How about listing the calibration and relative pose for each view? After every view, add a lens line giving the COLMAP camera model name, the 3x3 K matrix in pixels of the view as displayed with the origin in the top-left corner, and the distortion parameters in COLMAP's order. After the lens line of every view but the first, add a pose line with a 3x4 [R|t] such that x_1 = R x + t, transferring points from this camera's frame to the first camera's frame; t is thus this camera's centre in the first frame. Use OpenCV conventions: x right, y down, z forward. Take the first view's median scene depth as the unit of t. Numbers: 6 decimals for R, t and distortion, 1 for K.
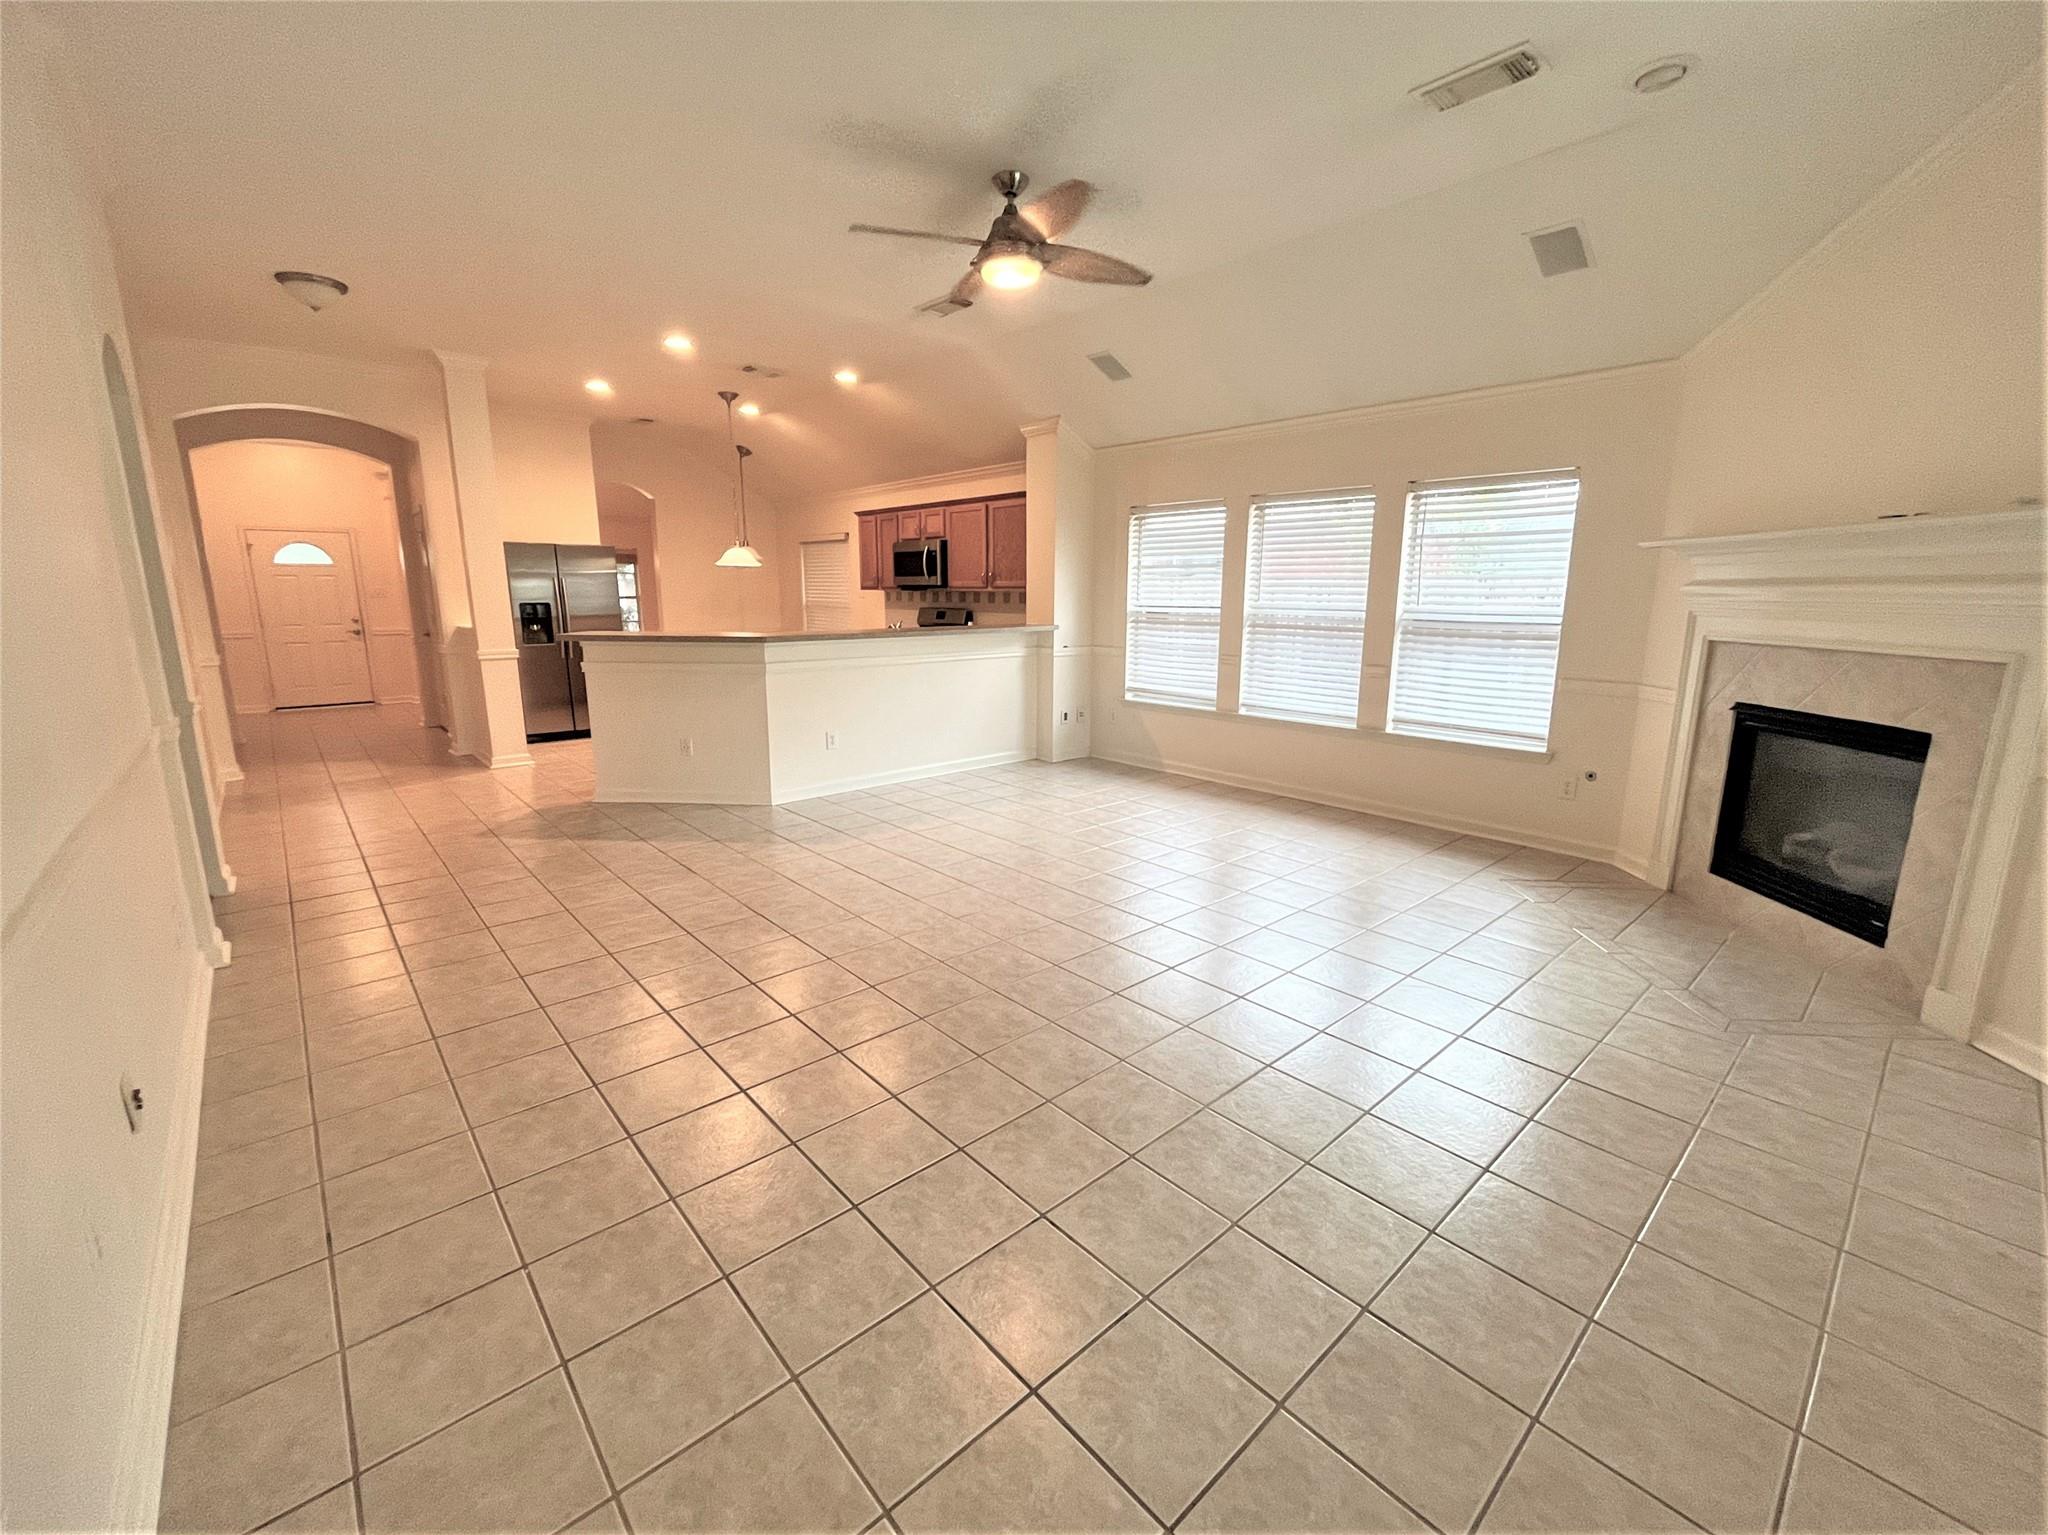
lens RADIAL K [[846.7, 0, 1022.3], [0, 846.7, 760.1], [0, 0, 1]] dist [-0.003651, -0.000547]
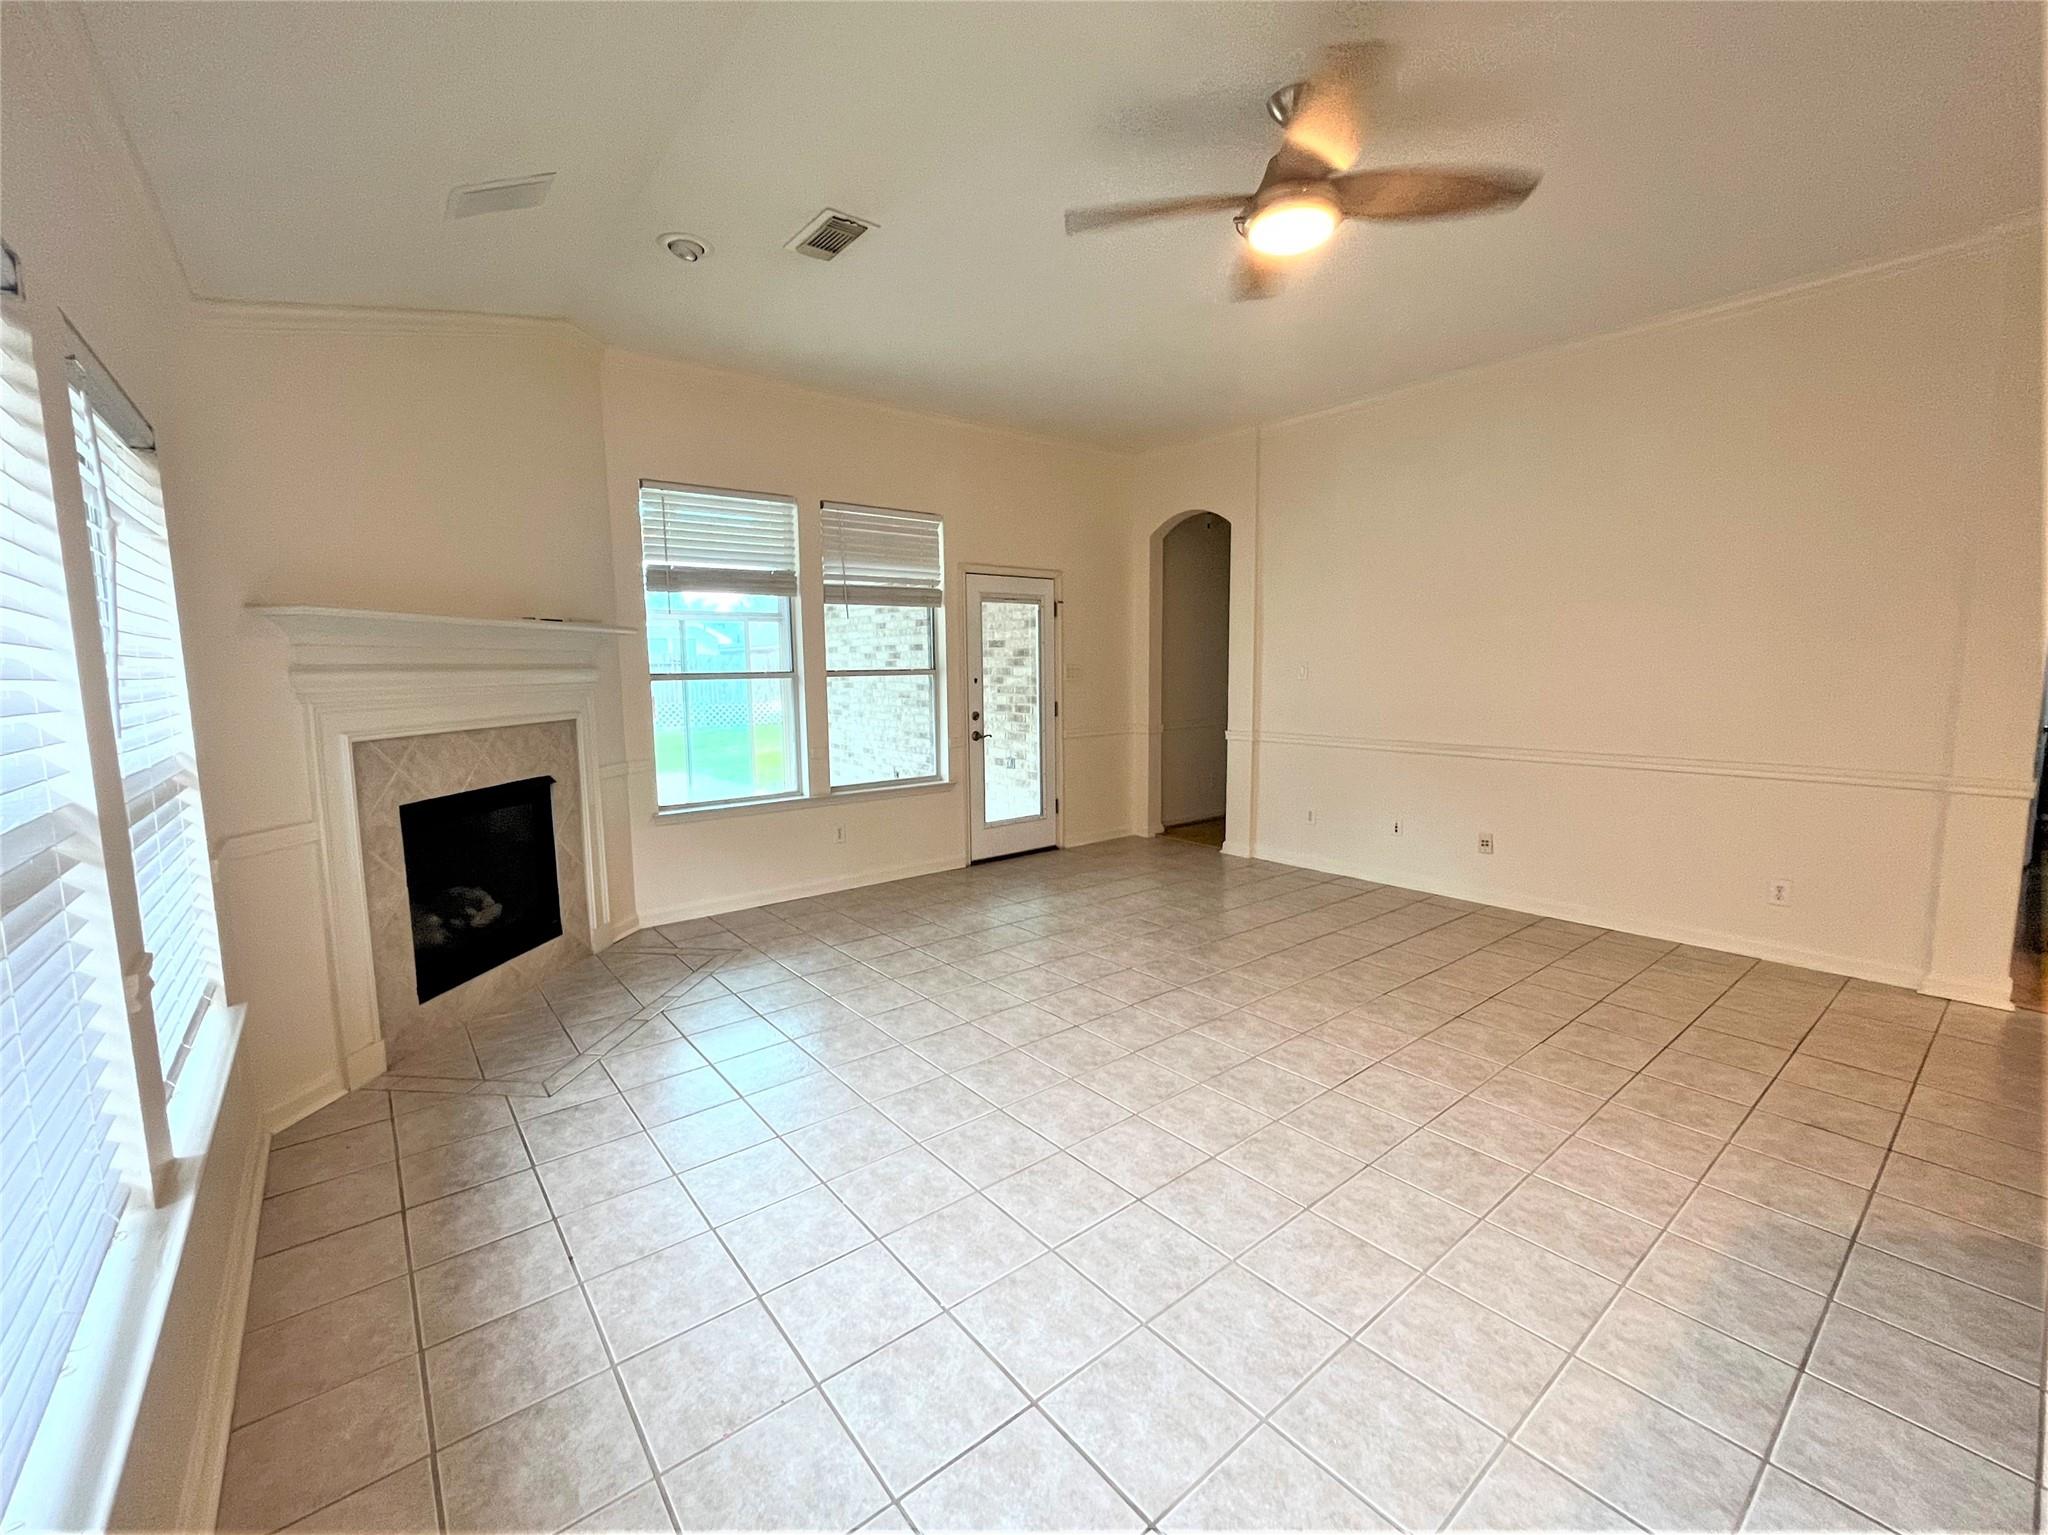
lens RADIAL K [[844.5, 0, 1021.0], [0, 844.5, 761.0], [0, 0, 1]] dist [-0.001993, -0.000031]
pose [[-0.998625, 0.001646, 0.052401, 0.132010], [0.017549, 0.952344, 0.304521, -0.277033], [-0.049403, 0.305022, -0.951063, 1.354931]]
